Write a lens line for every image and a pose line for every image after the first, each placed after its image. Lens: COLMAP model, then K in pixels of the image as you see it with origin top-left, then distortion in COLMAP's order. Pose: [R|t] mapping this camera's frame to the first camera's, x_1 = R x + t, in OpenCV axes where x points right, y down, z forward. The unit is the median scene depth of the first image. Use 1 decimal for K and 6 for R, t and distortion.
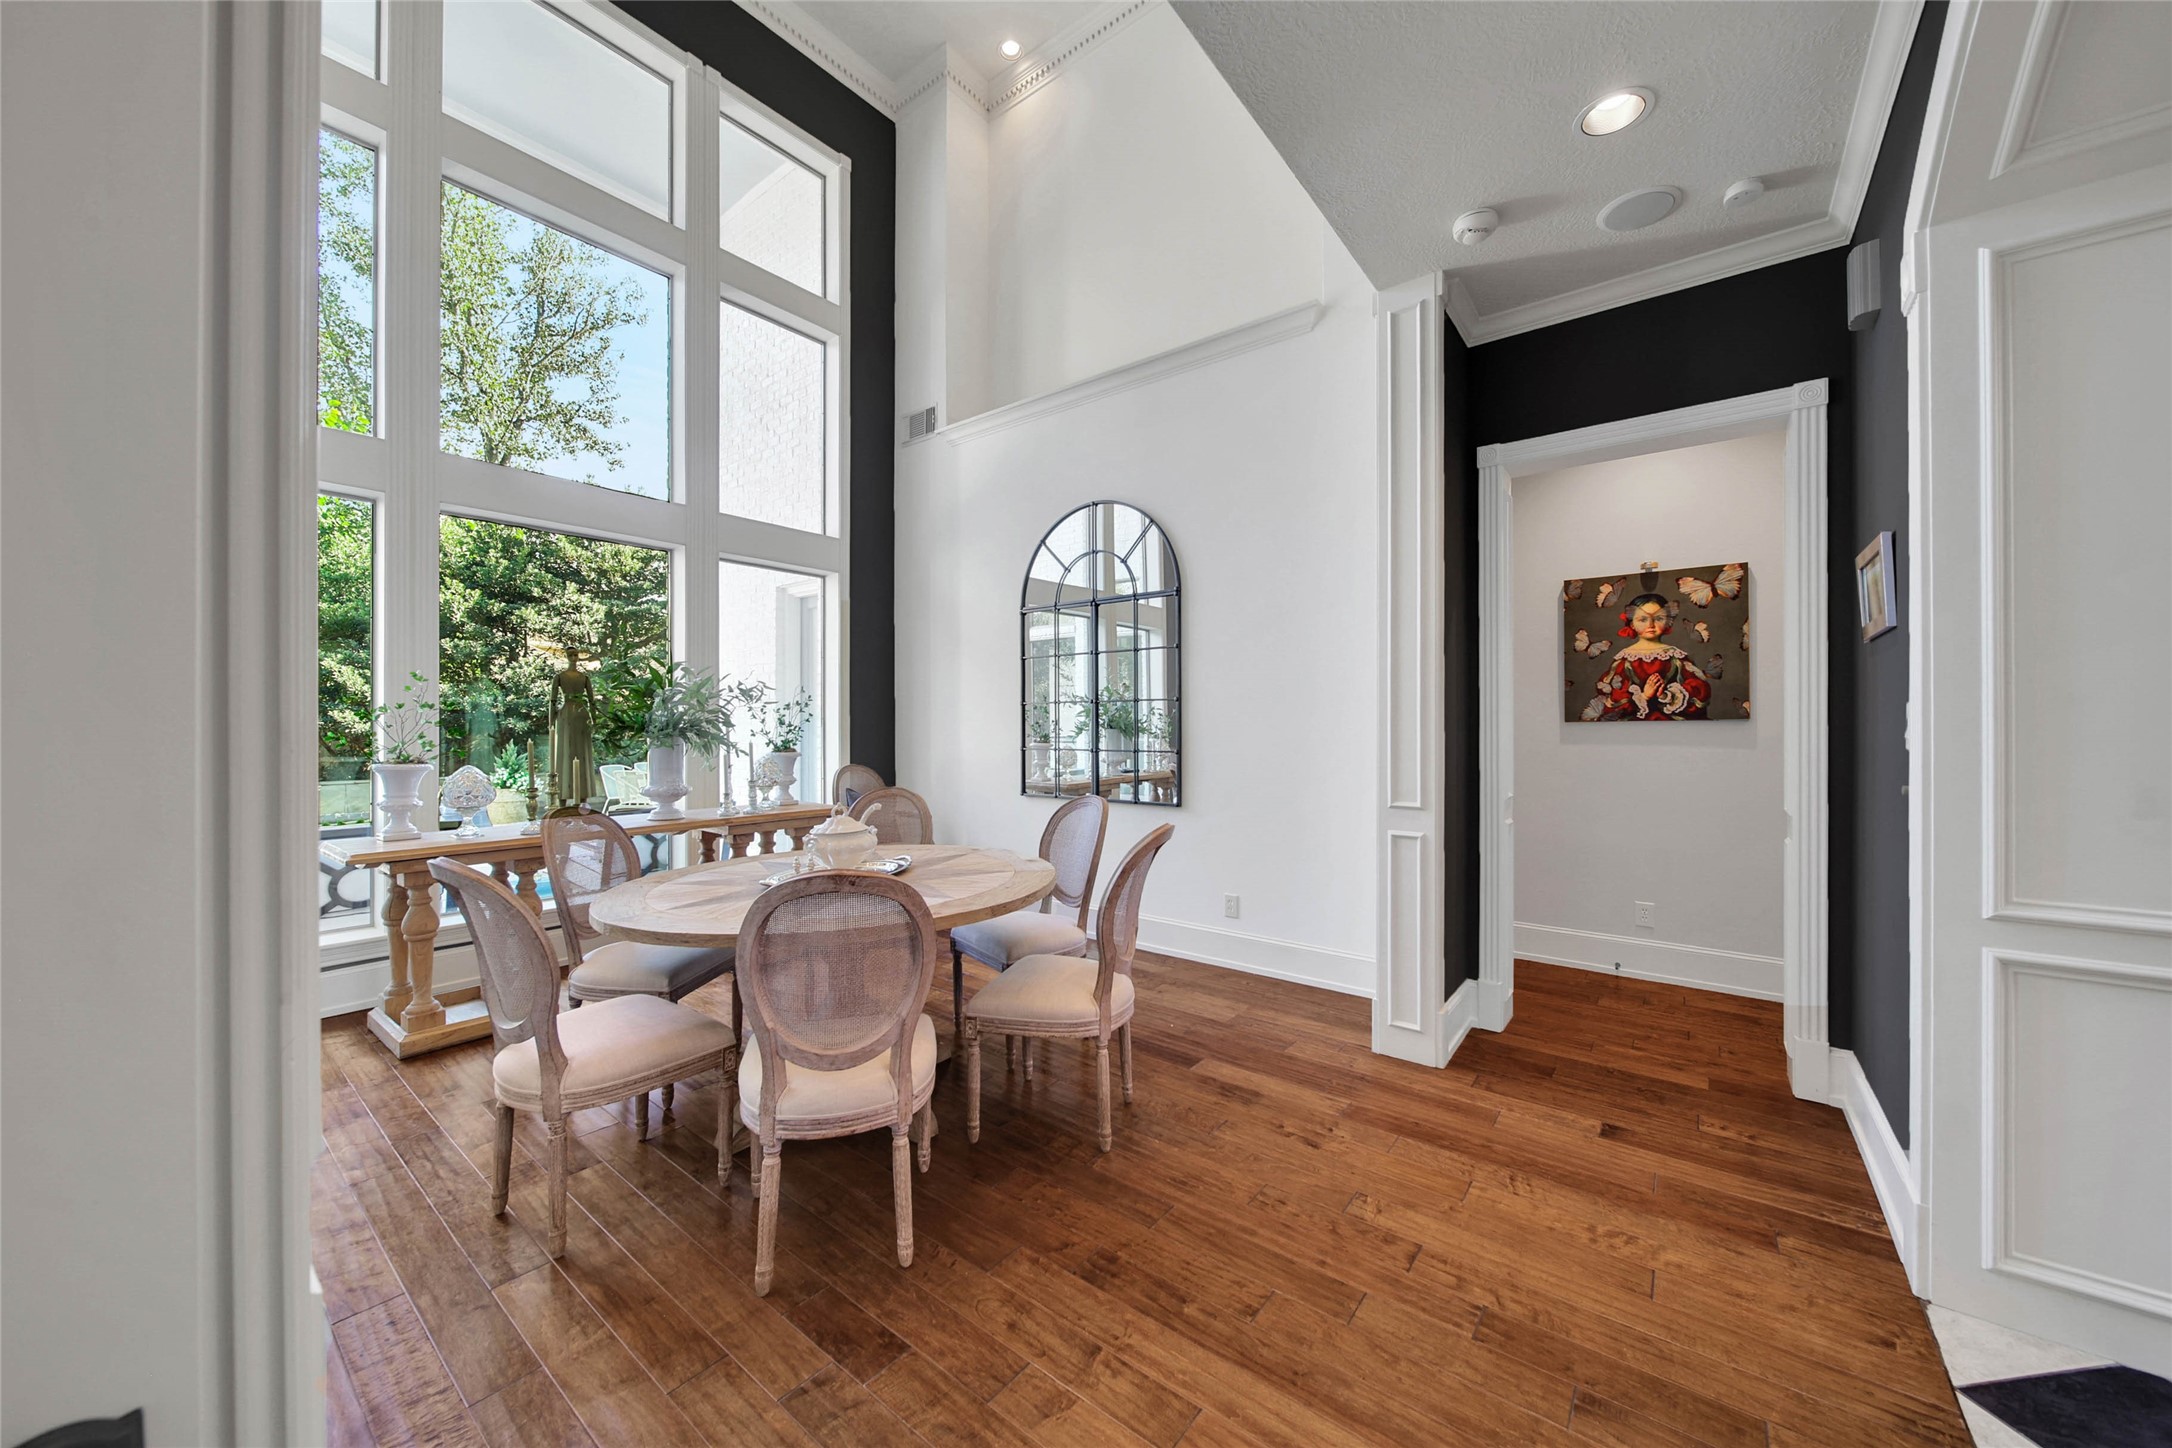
lens RADIAL K [[783.3, 0, 1086.0], [0, 783.3, 724.0], [0, 0, 1]] dist [-0.000014, -0.000028]
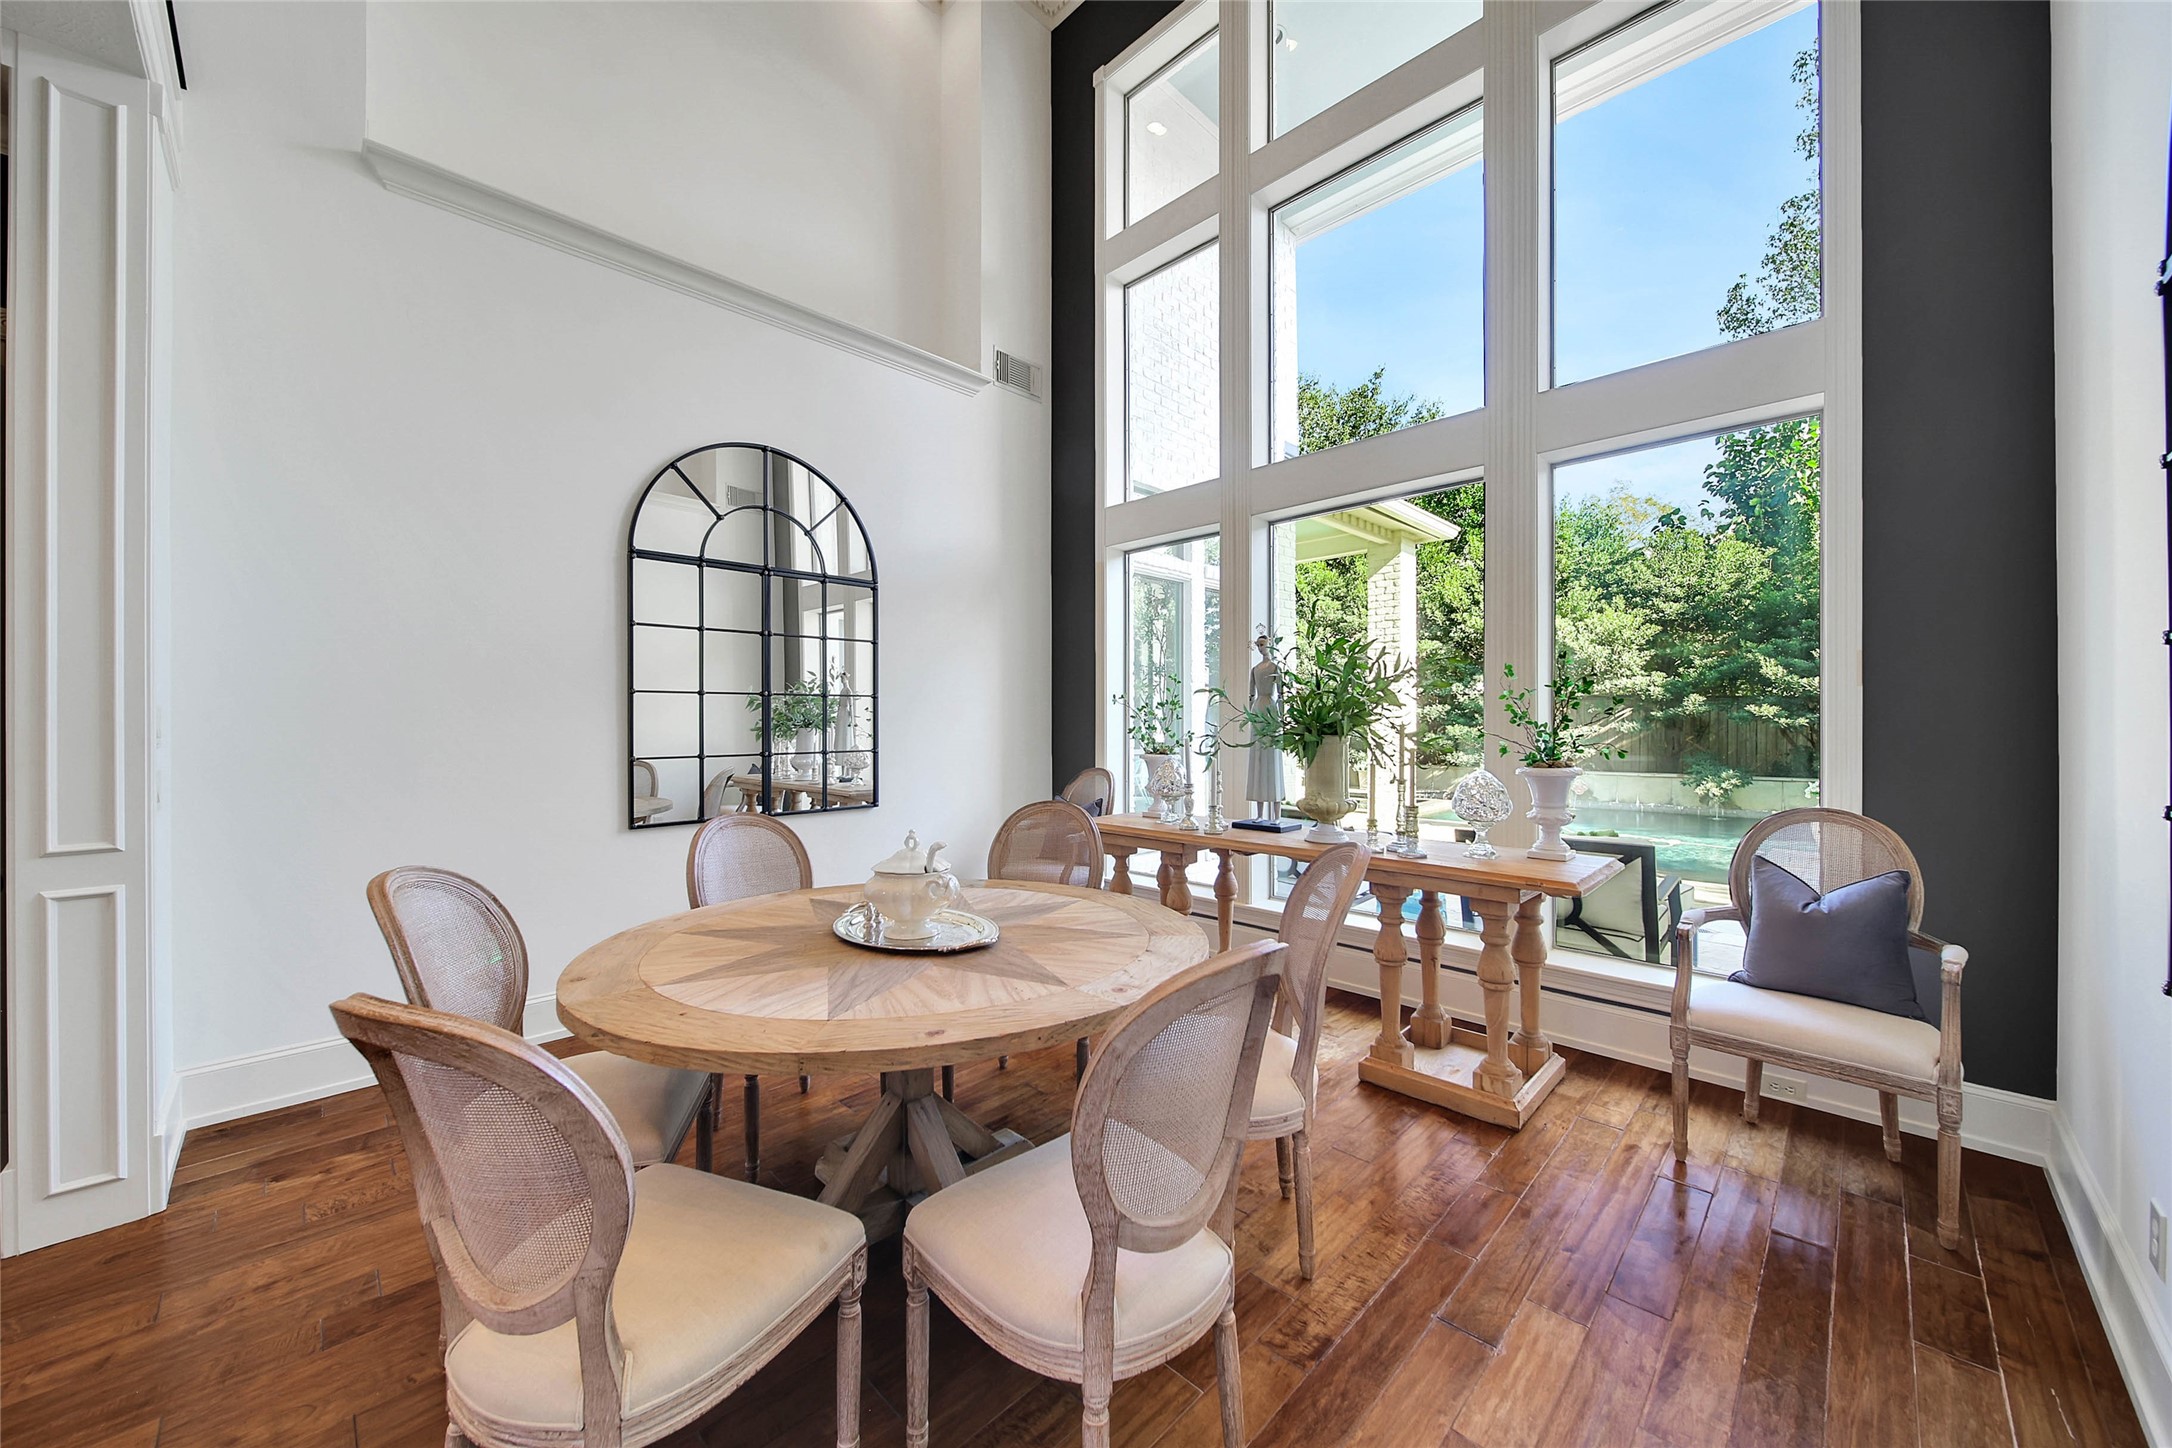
lens RADIAL K [[783.3, 0, 1086.0], [0, 783.3, 724.0], [0, 0, 1]] dist [-0.000014, -0.000028]
pose [[0.116671, -0.001162, 0.993170, -0.770325], [0.002820, 0.999996, 0.000838, 0.000749], [-0.993167, 0.002703, 0.116674, 0.601890]]
